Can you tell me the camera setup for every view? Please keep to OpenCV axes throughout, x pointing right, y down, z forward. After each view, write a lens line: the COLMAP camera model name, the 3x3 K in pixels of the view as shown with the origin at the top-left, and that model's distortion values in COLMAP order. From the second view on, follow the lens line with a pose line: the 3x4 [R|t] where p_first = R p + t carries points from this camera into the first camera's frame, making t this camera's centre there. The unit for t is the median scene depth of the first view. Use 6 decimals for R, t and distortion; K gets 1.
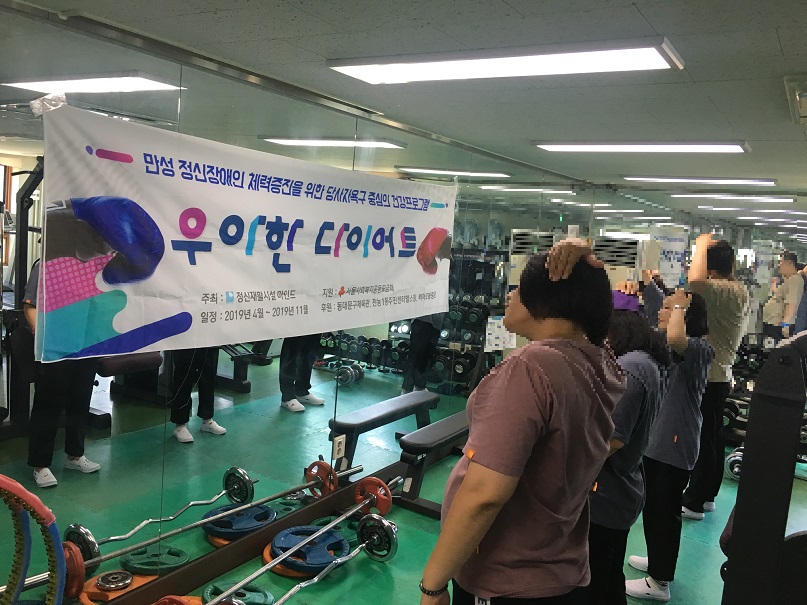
lens RADIAL K [[687.7, 0, 399.0], [0, 687.7, 301.1], [0, 0, 1]] dist [0.089642, -0.110586]
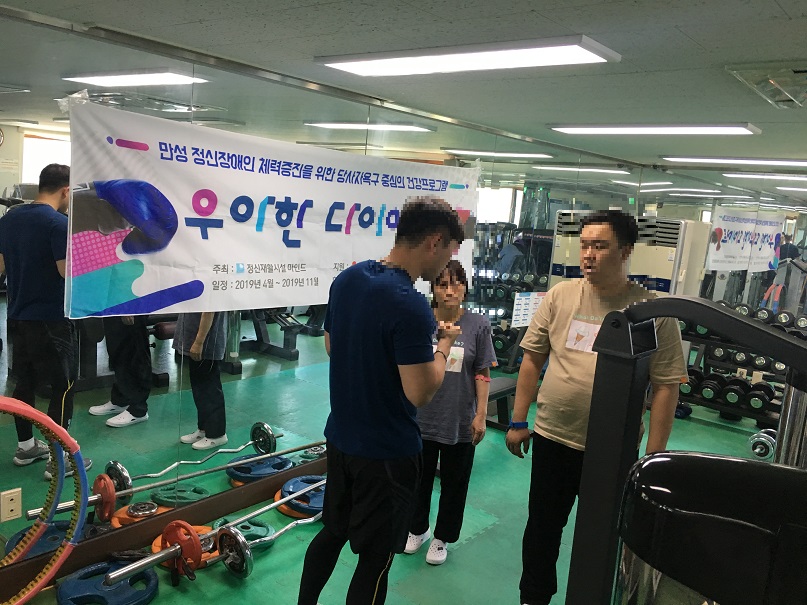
lens RADIAL K [[687.7, 0, 403.1], [0, 687.7, 298.7], [0, 0, 1]] dist [0.089642, -0.110586]
pose [[0.992044, 0.021417, -0.124059, 0.145072], [-0.018198, 0.999469, 0.027024, 0.007682], [0.124572, -0.024551, 0.991907, -0.083102]]
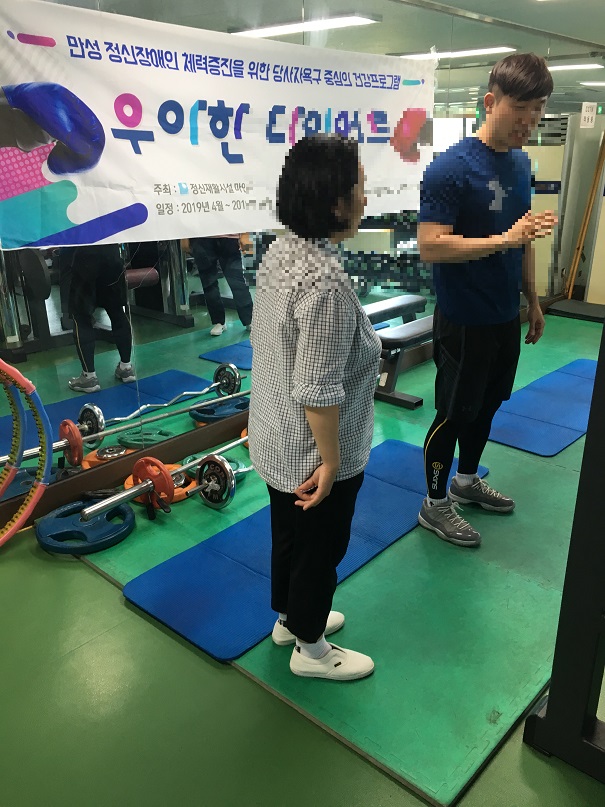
lens RADIAL K [[687.7, 0, 305.6], [0, 687.7, 399.9], [0, 0, 1]] dist [0.089642, -0.110586]
pose [[0.981156, -0.020800, -0.192096, 0.117100], [0.064503, 0.972414, 0.224165, 0.071305], [0.182134, -0.232331, 0.955431, -0.012510]]
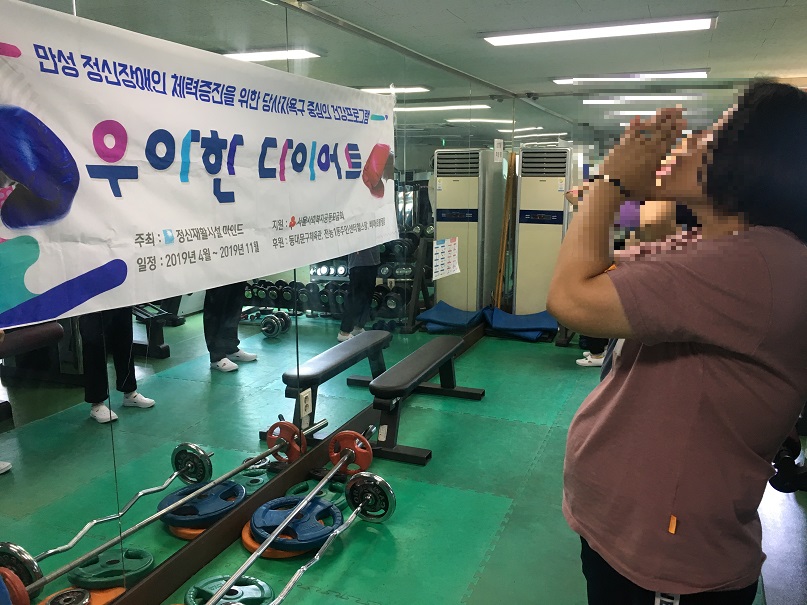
lens RADIAL K [[687.7, 0, 401.3], [0, 687.7, 302.0], [0, 0, 1]] dist [0.089642, -0.110586]
pose [[0.980770, -0.115688, 0.157183, -0.105974], [0.102005, 0.990473, 0.092514, 0.019620], [-0.166388, -0.074701, 0.983227, 0.154718]]
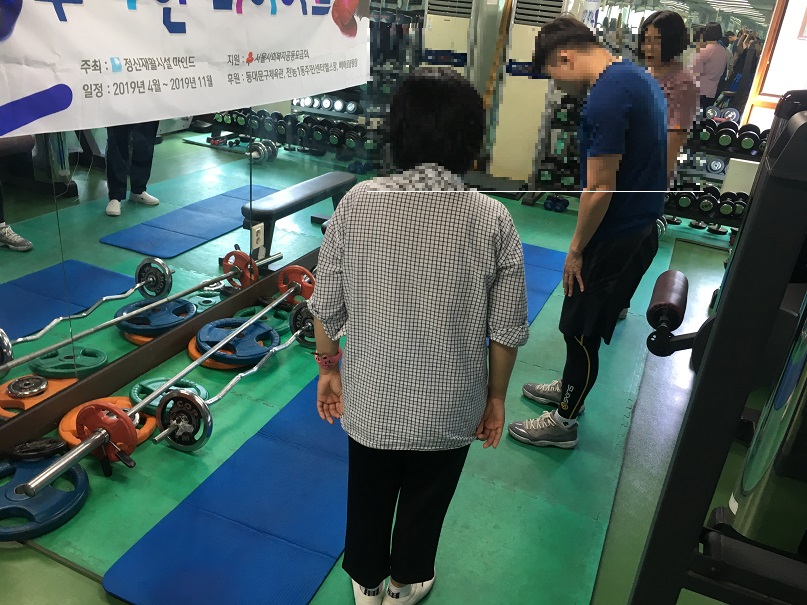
lens RADIAL K [[687.7, 0, 397.7], [0, 687.7, 295.8], [0, 0, 1]] dist [0.089642, -0.110586]
pose [[0.988749, -0.050513, 0.140796, -0.041469], [0.004219, 0.950301, 0.311305, -0.001796], [-0.149524, -0.307208, 0.939822, 0.082873]]
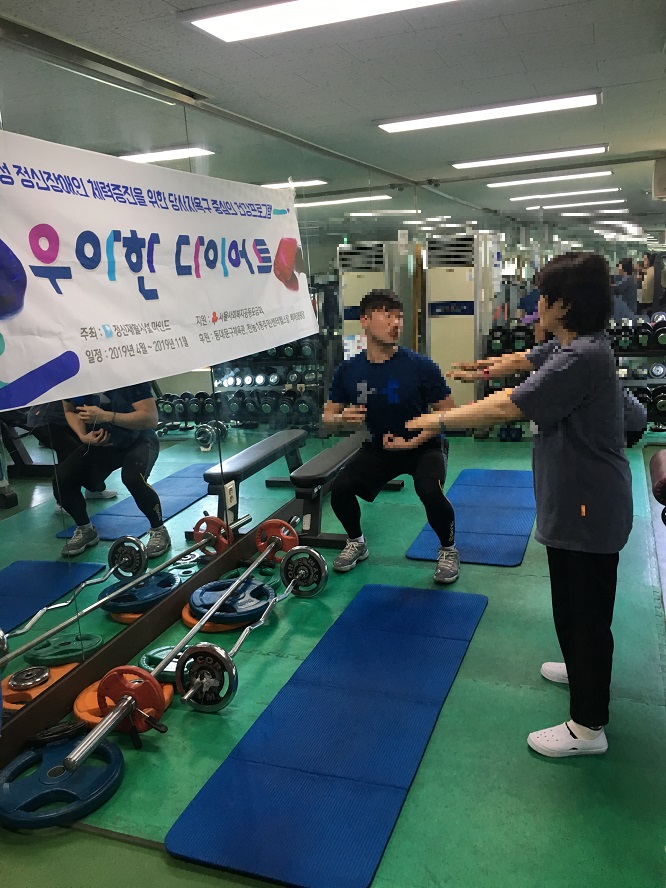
lens RADIAL K [[756.8, 0, 329.7], [0, 756.8, 443.3], [0, 0, 1]] dist [0.089642, -0.110586]
pose [[0.967059, -0.180086, 0.179906, -0.149812], [0.158939, 0.979233, 0.125862, 0.049087], [-0.198836, -0.093122, 0.975599, 0.019492]]
